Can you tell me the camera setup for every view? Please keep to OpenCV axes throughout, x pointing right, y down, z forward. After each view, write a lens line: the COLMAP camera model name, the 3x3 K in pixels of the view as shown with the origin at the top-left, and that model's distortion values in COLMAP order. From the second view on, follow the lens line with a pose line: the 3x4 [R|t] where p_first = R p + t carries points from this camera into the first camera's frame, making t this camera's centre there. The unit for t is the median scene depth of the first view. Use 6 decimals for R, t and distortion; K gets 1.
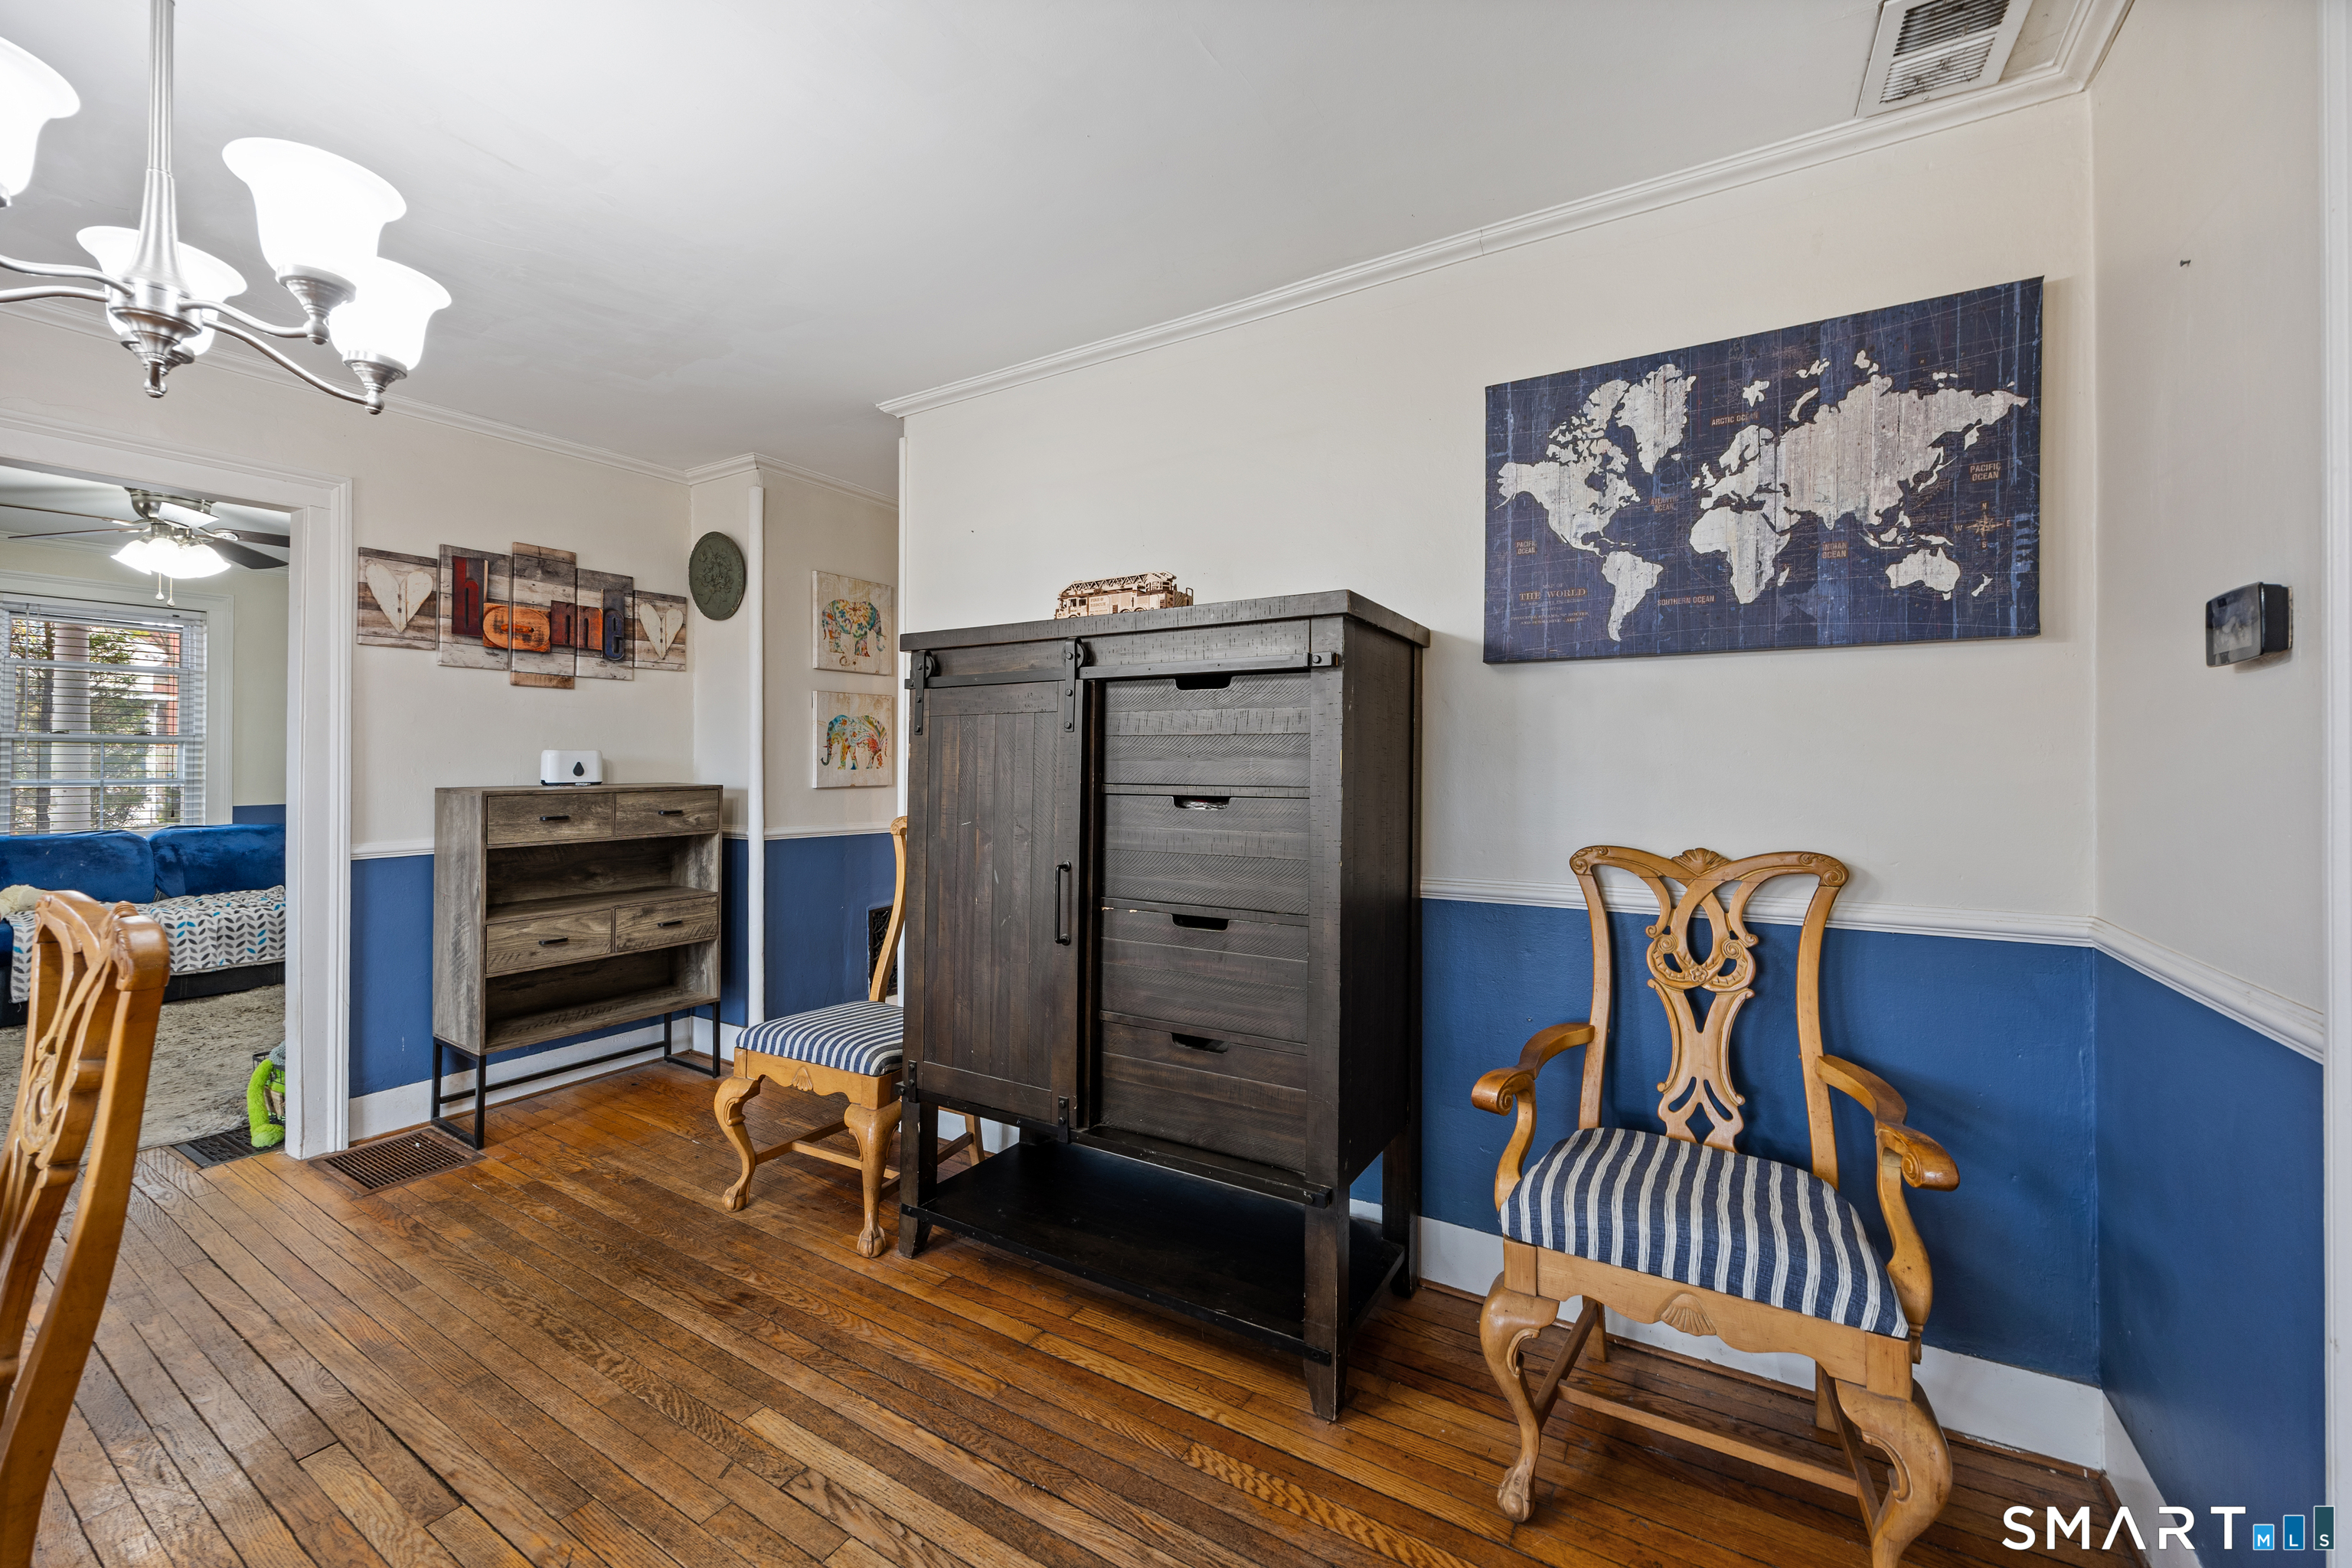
lens RADIAL K [[928.4, 0, 1175.1], [0, 928.4, 781.1], [0, 0, 1]] dist [-0.003338, 0.000736]
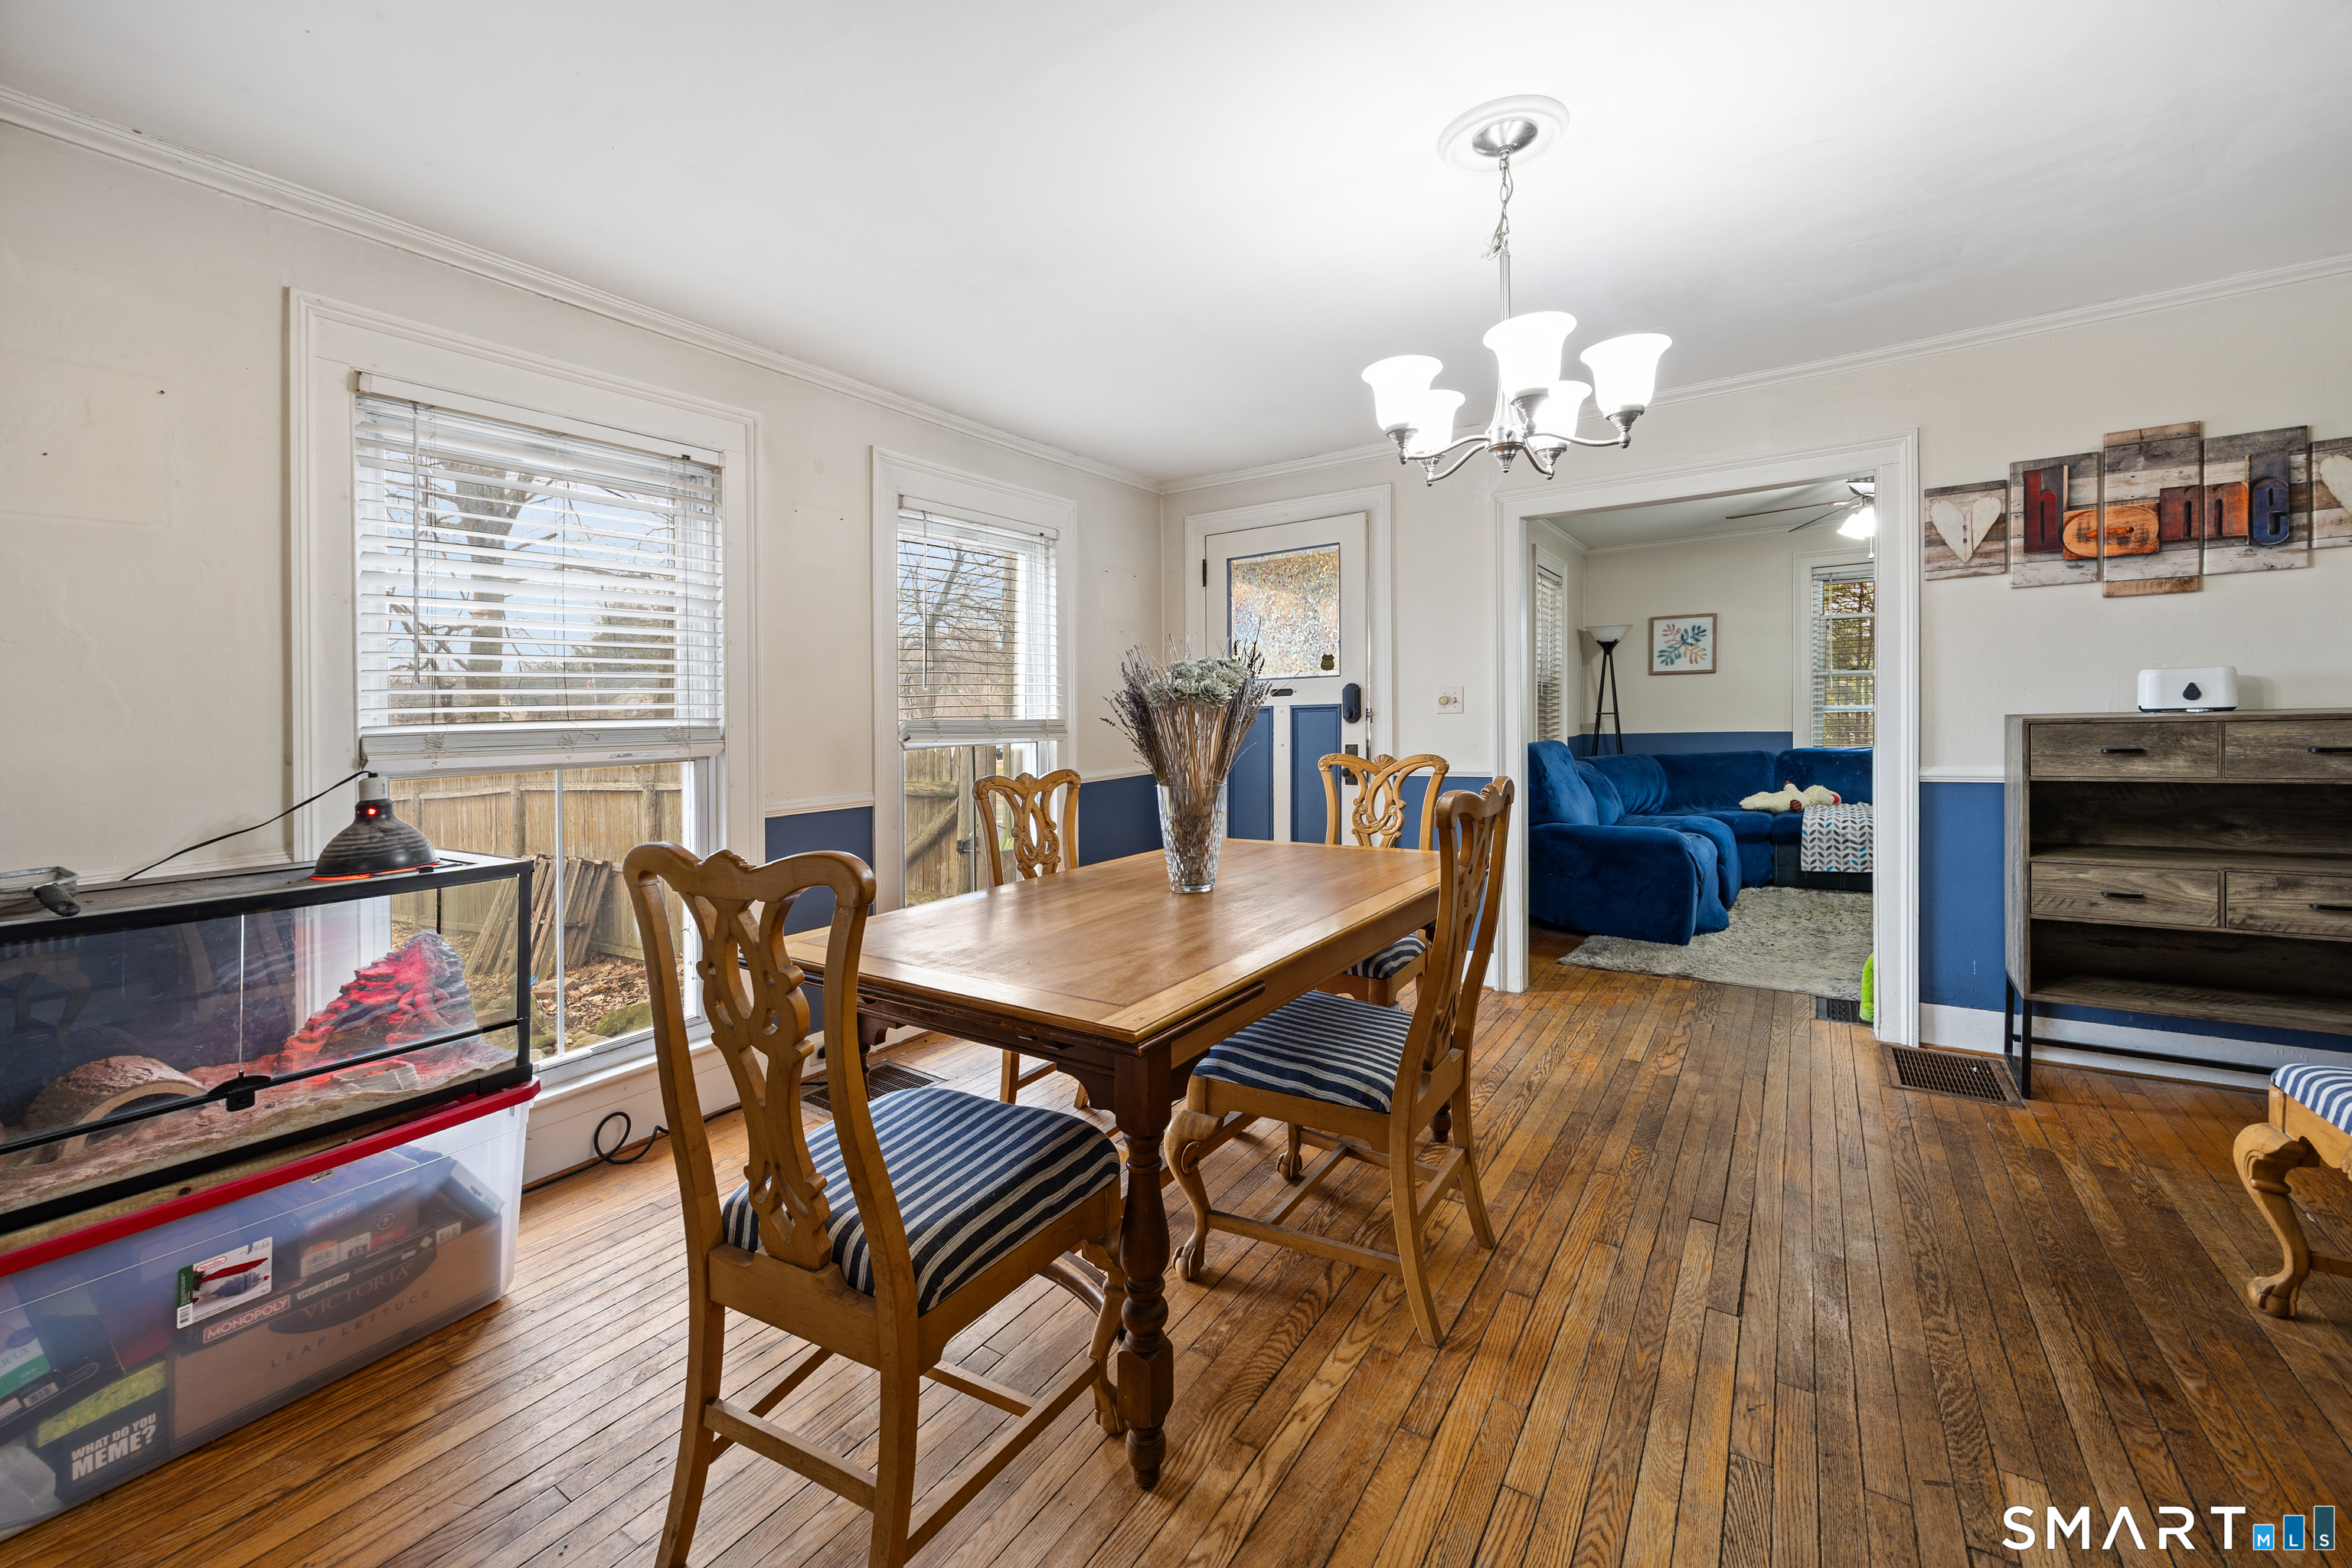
lens RADIAL K [[928.4, 0, 1133.3], [0, 928.4, 706.4], [0, 0, 1]] dist [-0.003338, 0.000736]
pose [[-0.064759, -0.006239, -0.997881, 0.230234], [0.010014, 0.999926, -0.006901, -0.003920], [0.997851, -0.010440, -0.064692, 0.145096]]
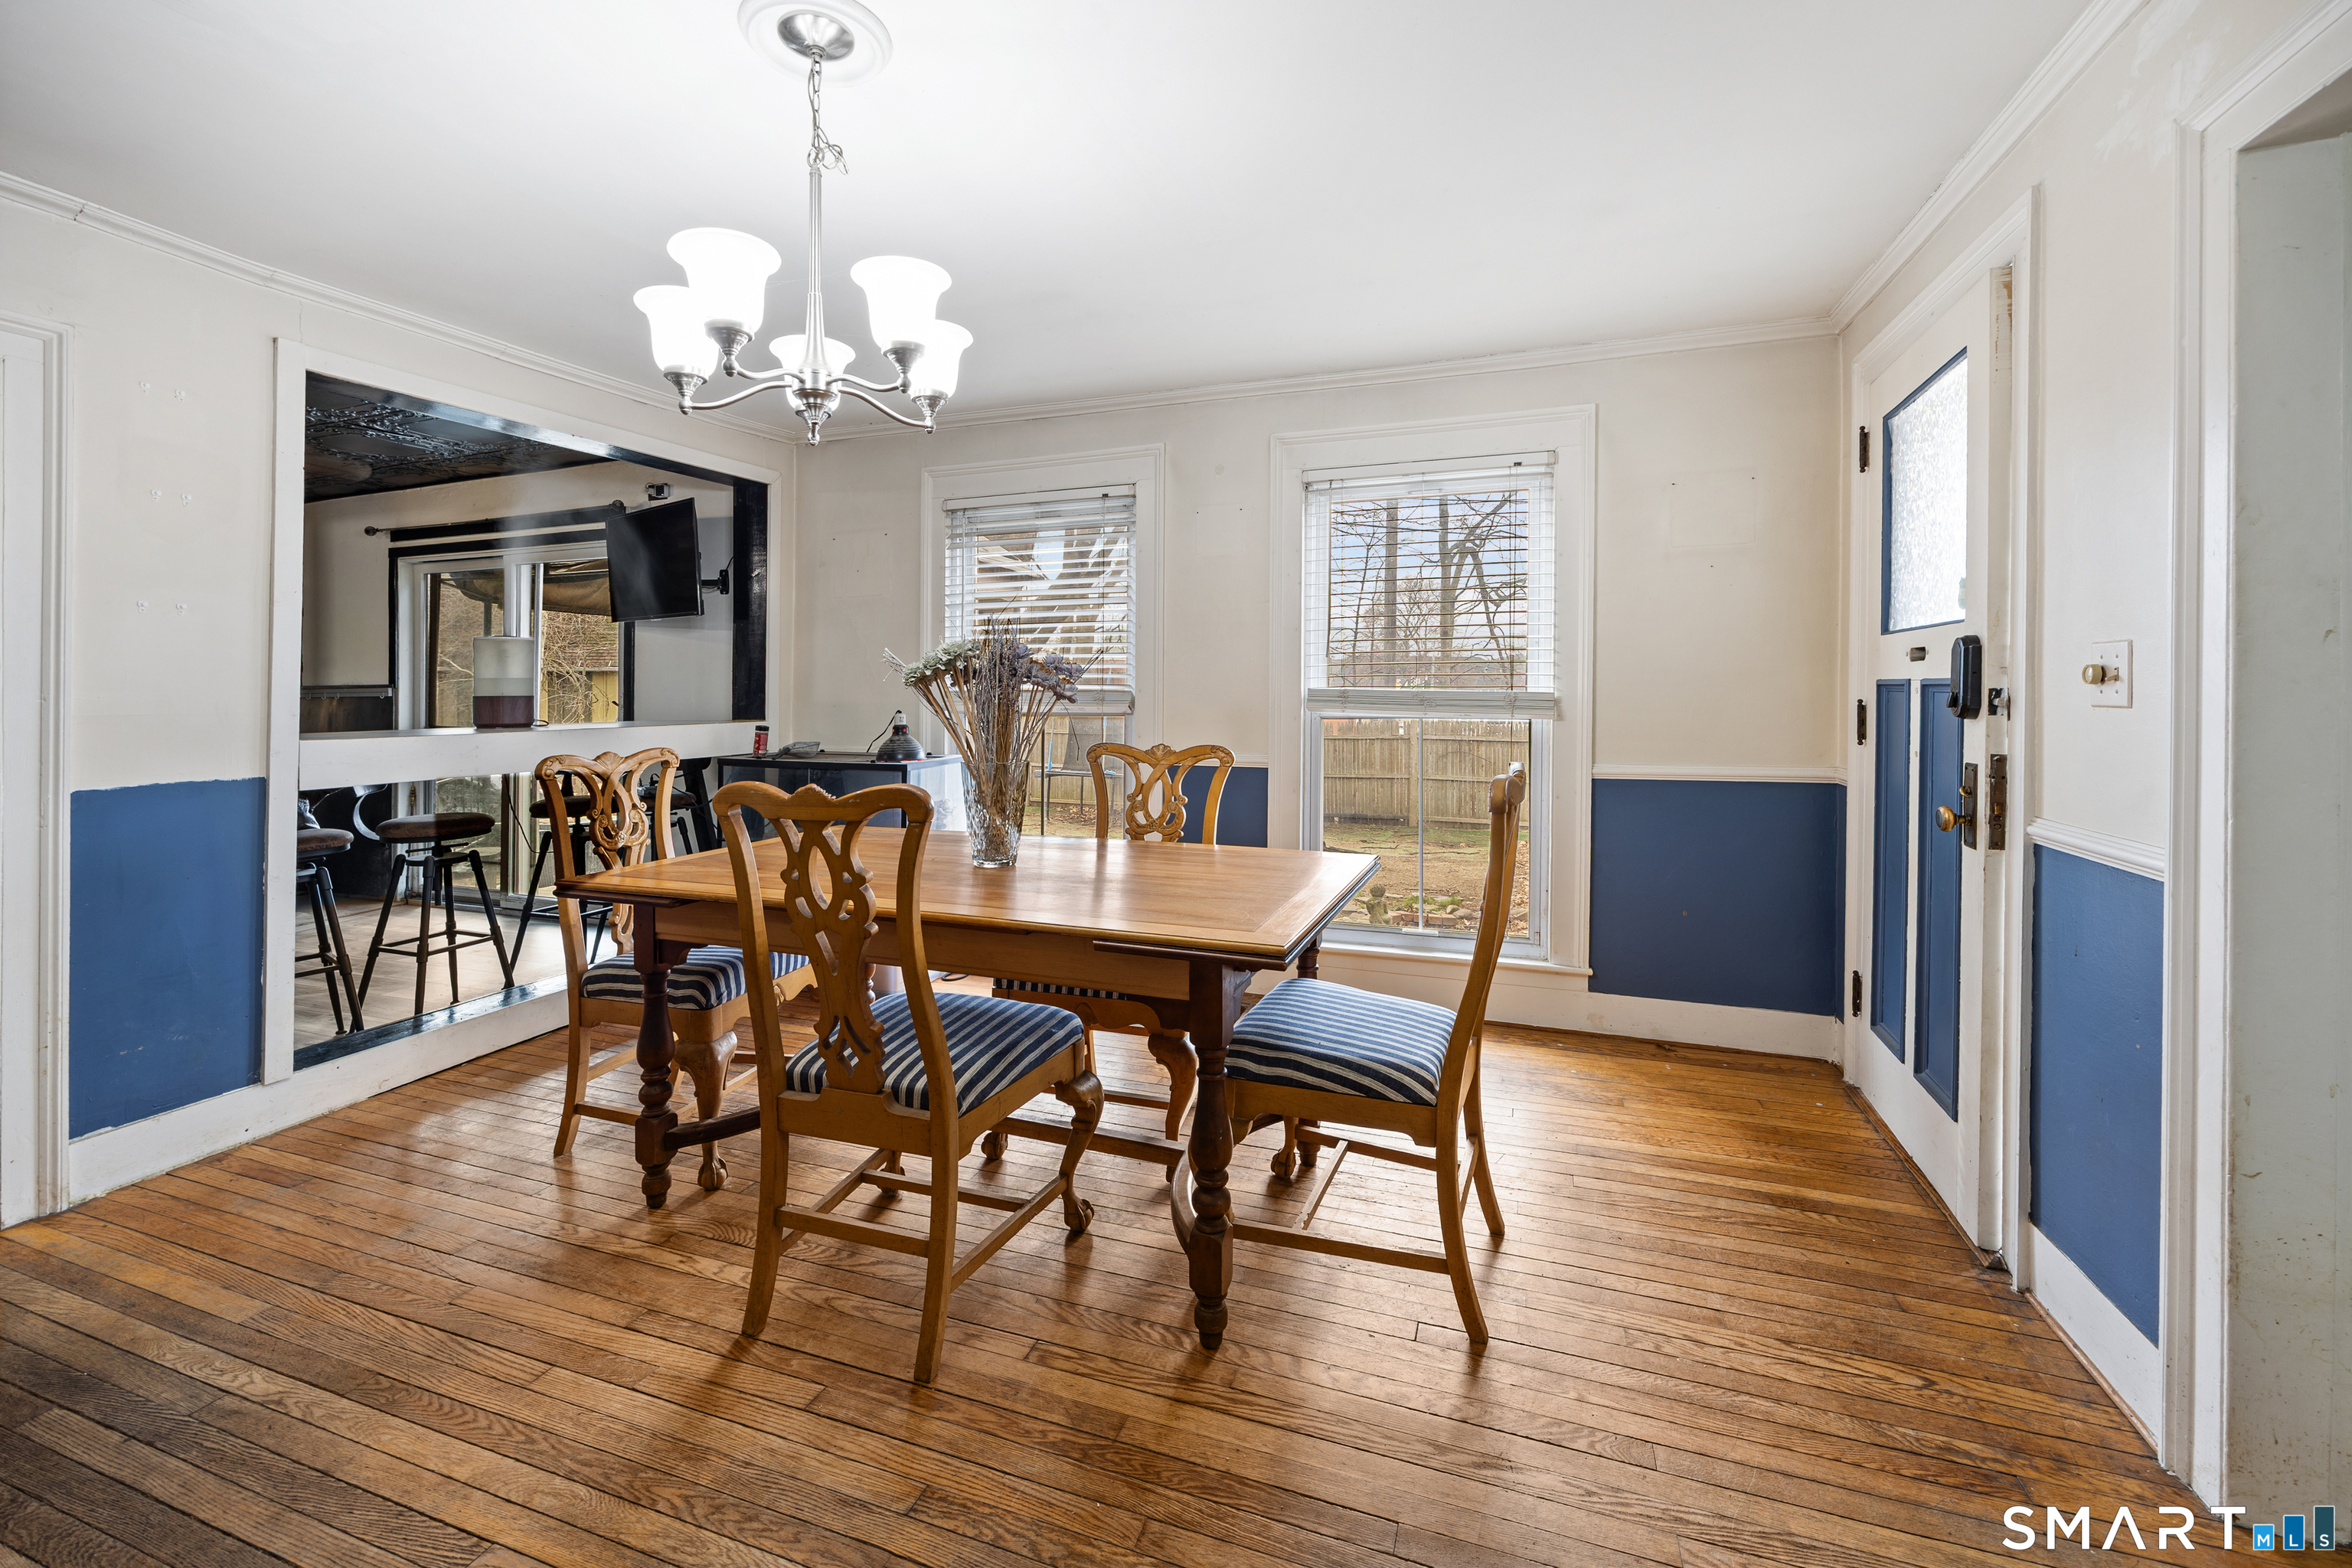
lens RADIAL K [[928.4, 0, 1170.9], [0, 928.4, 674.9], [0, 0, 1]] dist [-0.003338, 0.000736]
pose [[-0.975026, -0.000366, -0.222092, -0.440839], [-0.000112, 0.999999, -0.001157, -0.017611], [0.222093, -0.001104, -0.975025, 0.862762]]
